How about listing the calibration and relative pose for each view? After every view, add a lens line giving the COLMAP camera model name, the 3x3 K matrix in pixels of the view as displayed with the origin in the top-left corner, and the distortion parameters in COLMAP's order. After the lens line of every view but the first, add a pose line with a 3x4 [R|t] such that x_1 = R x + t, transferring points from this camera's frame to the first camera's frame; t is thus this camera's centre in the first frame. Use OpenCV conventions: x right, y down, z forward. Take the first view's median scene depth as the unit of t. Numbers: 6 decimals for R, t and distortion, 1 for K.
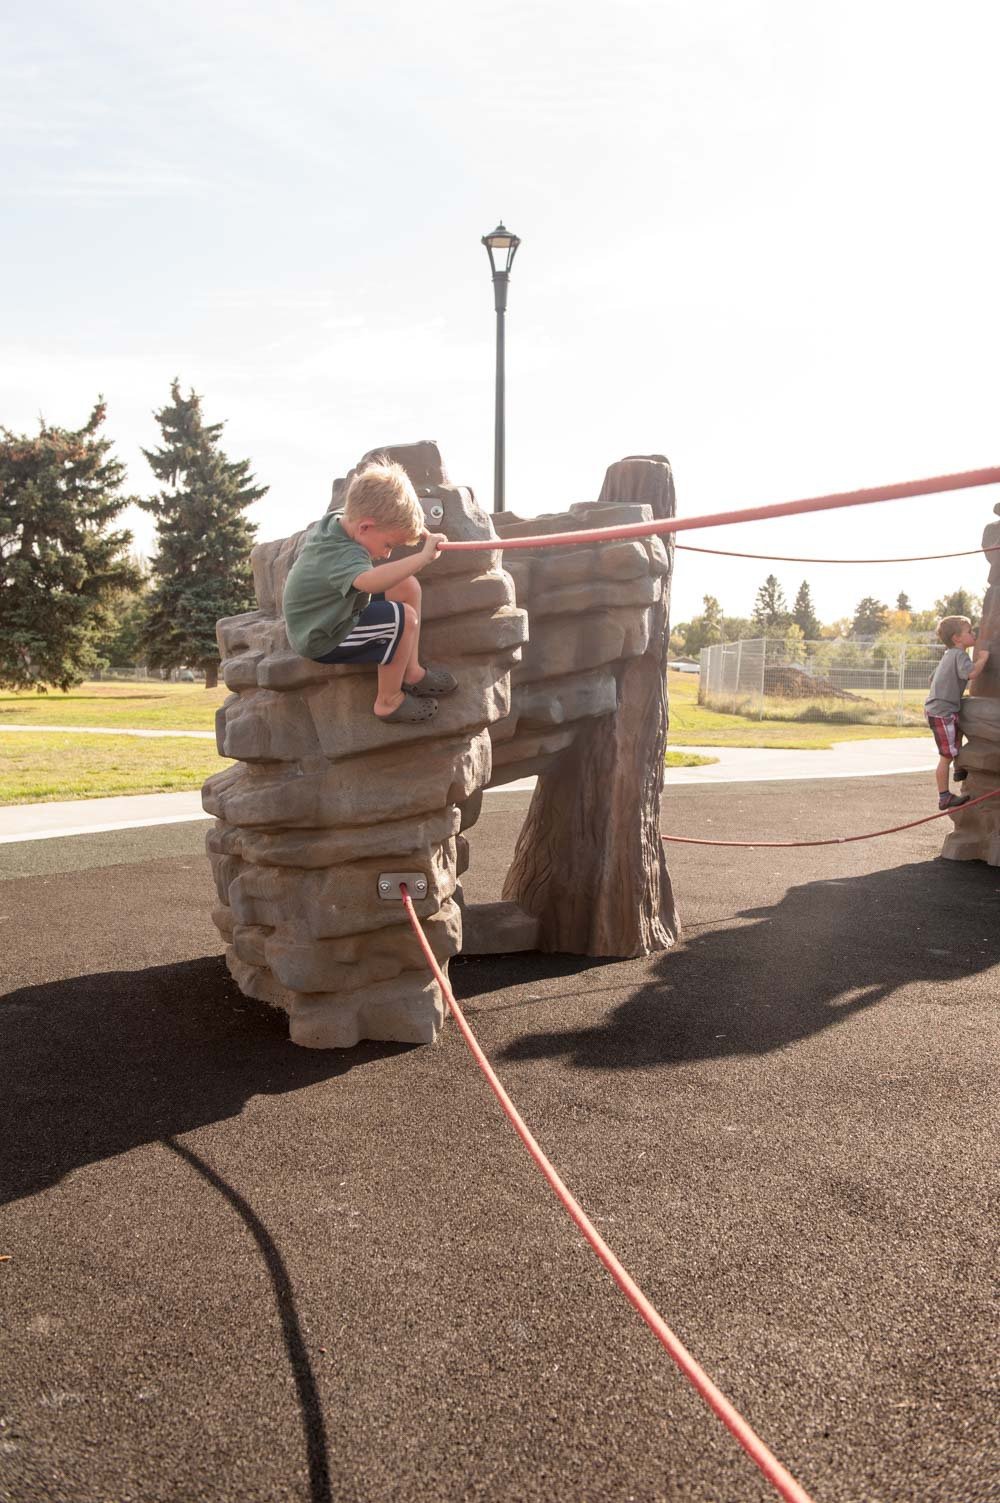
lens RADIAL K [[1448.4, 0, 502.1], [0, 1448.4, 759.3], [0, 0, 1]] dist [-0.003134, 0.000000]
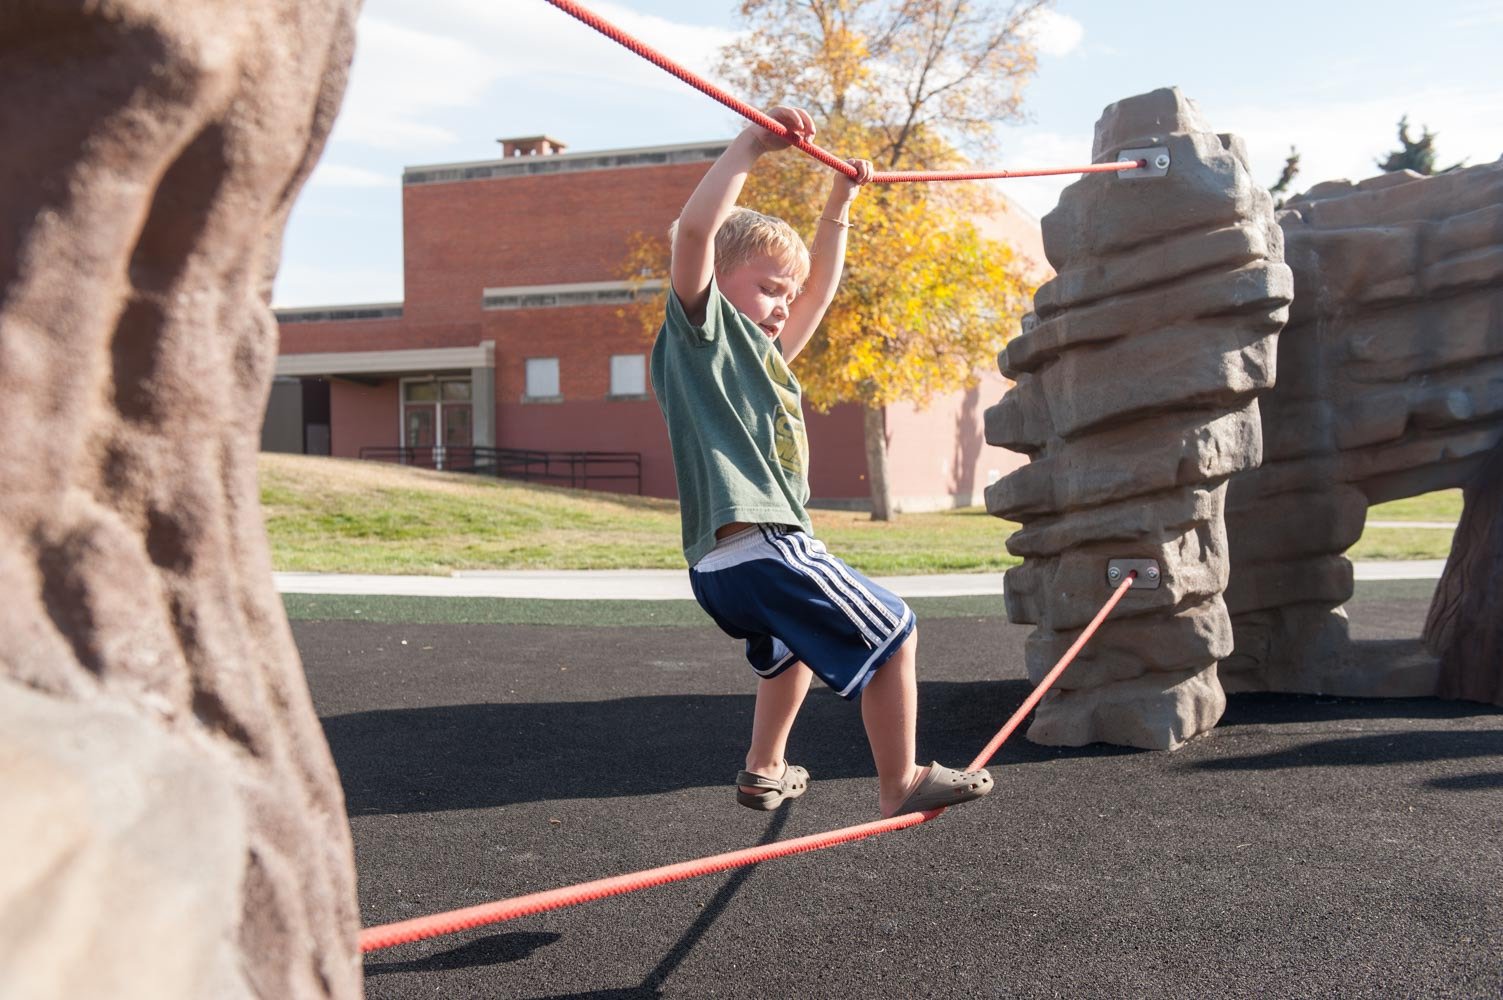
lens RADIAL K [[1655.7, 0, 749.3], [0, 1655.7, 497.3], [0, 0, 1]] dist [0.013621, 0.000000]
pose [[0.811089, -0.011693, -0.584806, 0.341973], [-0.016988, 0.998908, -0.043534, 0.087885], [0.584677, 0.045244, 0.810004, 0.009988]]
